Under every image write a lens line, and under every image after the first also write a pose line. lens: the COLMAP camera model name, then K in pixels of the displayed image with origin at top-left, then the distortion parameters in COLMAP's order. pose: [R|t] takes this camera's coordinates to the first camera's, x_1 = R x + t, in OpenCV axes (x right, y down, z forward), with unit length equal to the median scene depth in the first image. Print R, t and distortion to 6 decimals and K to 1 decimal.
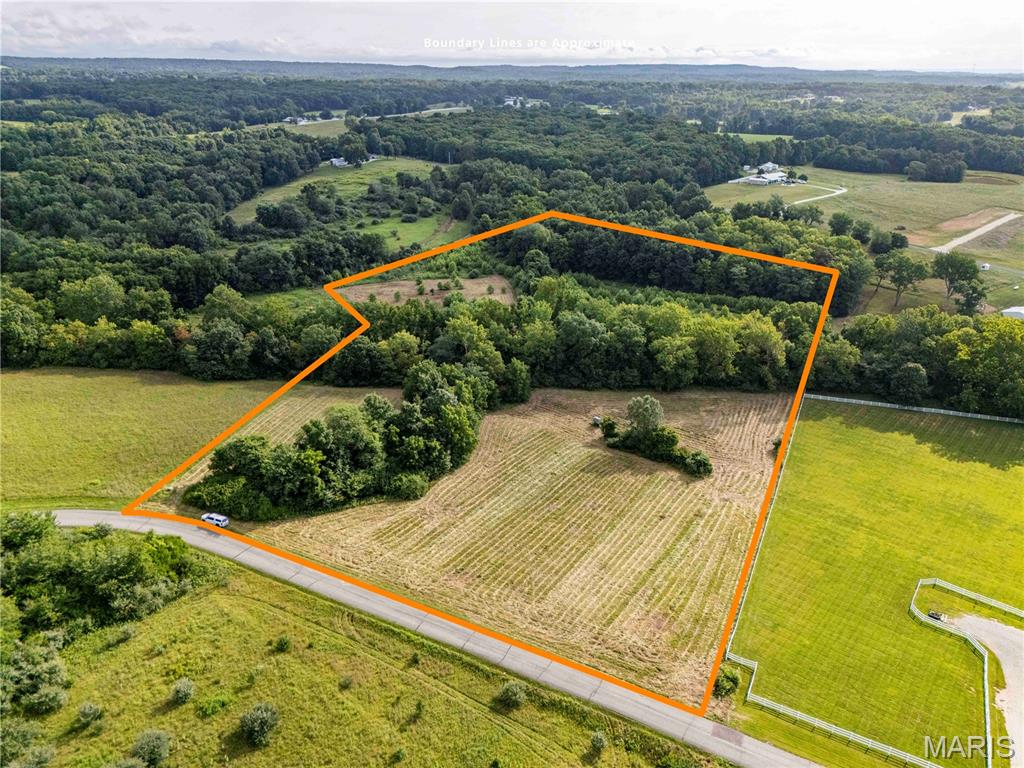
lens RADIAL K [[752.7, 0, 512.0], [0, 752.7, 384.0], [0, 0, 1]] dist [0.081099, -0.067247]
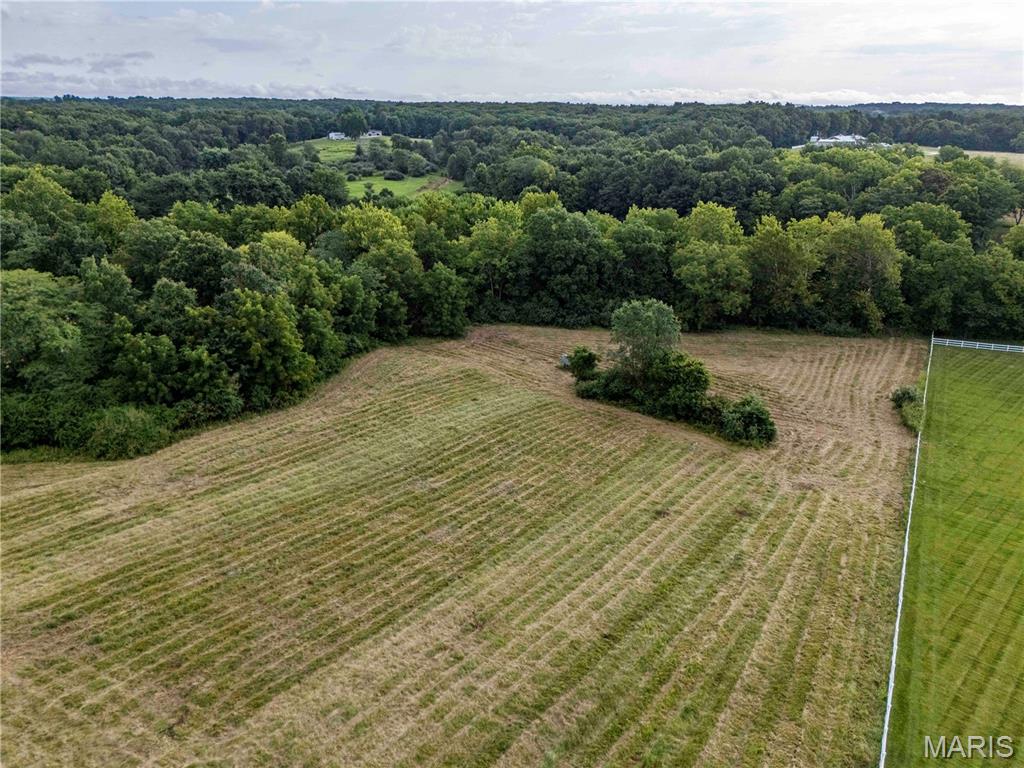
lens RADIAL K [[784.1, 0, 512.0], [0, 784.1, 384.0], [0, 0, 1]] dist [0.041362, -0.000407]
pose [[0.998150, 0.026301, -0.054822, 0.117632], [-0.028810, 0.998549, -0.045495, 0.107768], [0.053546, 0.046990, 0.997459, 0.466130]]
